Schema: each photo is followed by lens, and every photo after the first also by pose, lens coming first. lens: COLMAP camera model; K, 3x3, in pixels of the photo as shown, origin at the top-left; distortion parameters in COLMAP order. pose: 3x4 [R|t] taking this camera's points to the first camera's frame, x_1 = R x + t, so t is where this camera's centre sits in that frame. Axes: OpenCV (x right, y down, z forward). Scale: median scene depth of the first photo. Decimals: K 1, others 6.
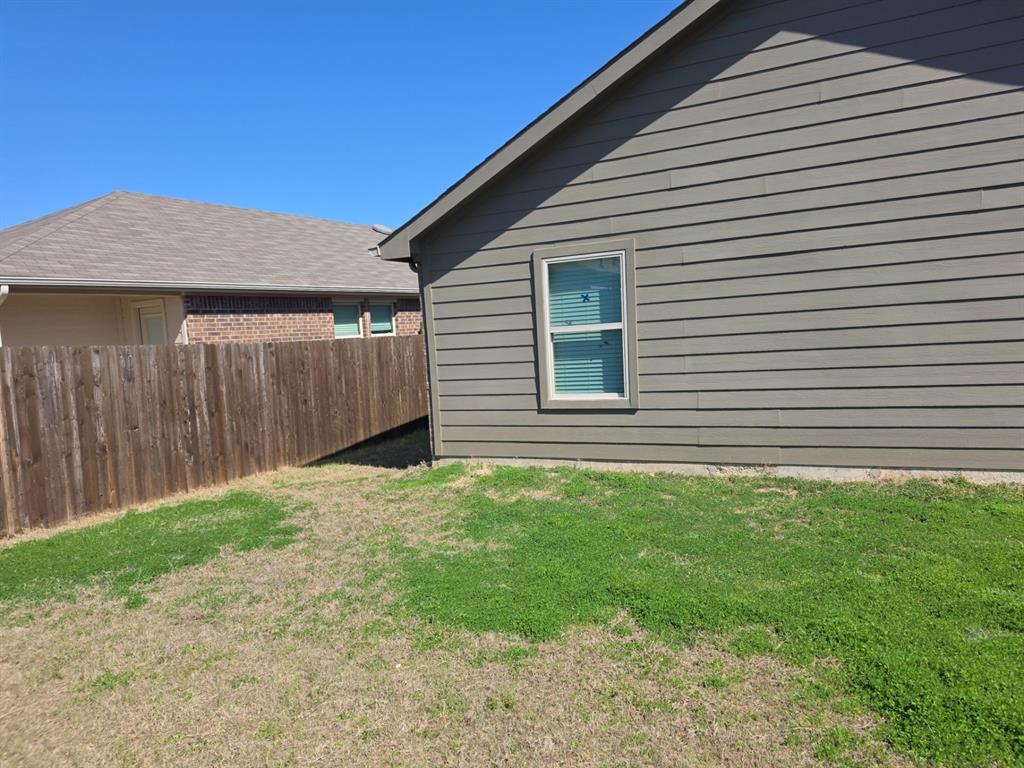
lens RADIAL K [[691.0, 0, 581.7], [0, 691.0, 397.6], [0, 0, 1]] dist [0.100135, -0.088350]
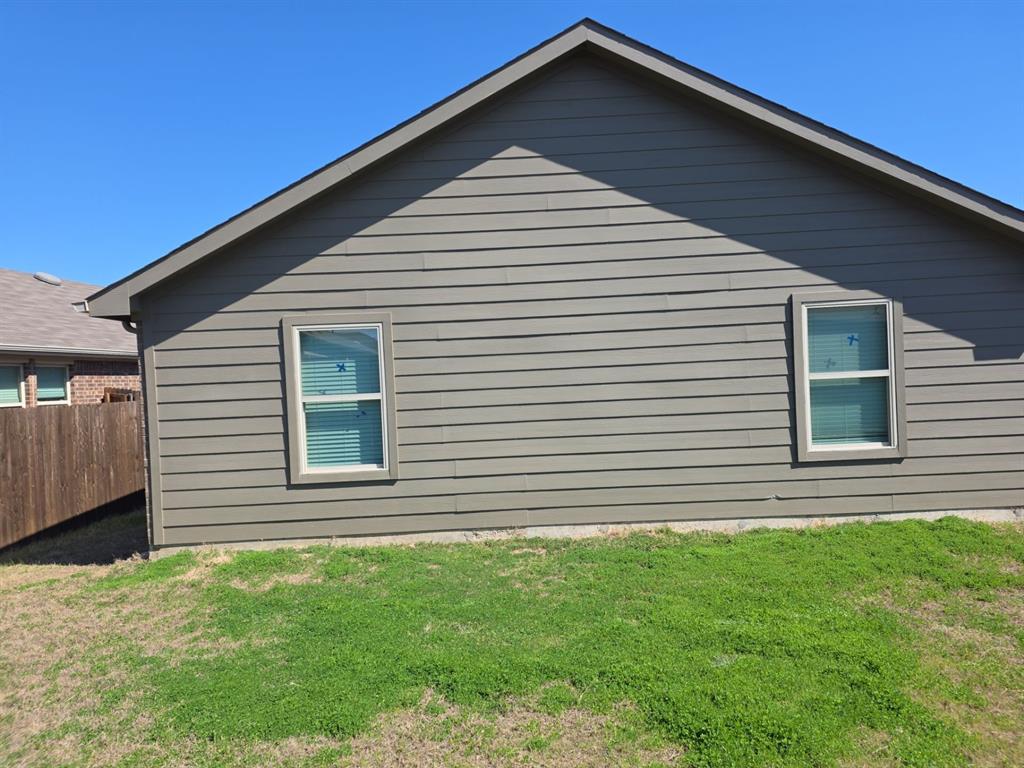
lens RADIAL K [[683.3, 0, 498.5], [0, 683.3, 396.2], [0, 0, 1]] dist [0.130915, -0.142335]
pose [[0.913590, 0.014891, 0.406363, -0.183429], [0.031539, 0.993724, -0.107321, 0.007613], [-0.405411, 0.110863, 0.907387, 0.031804]]
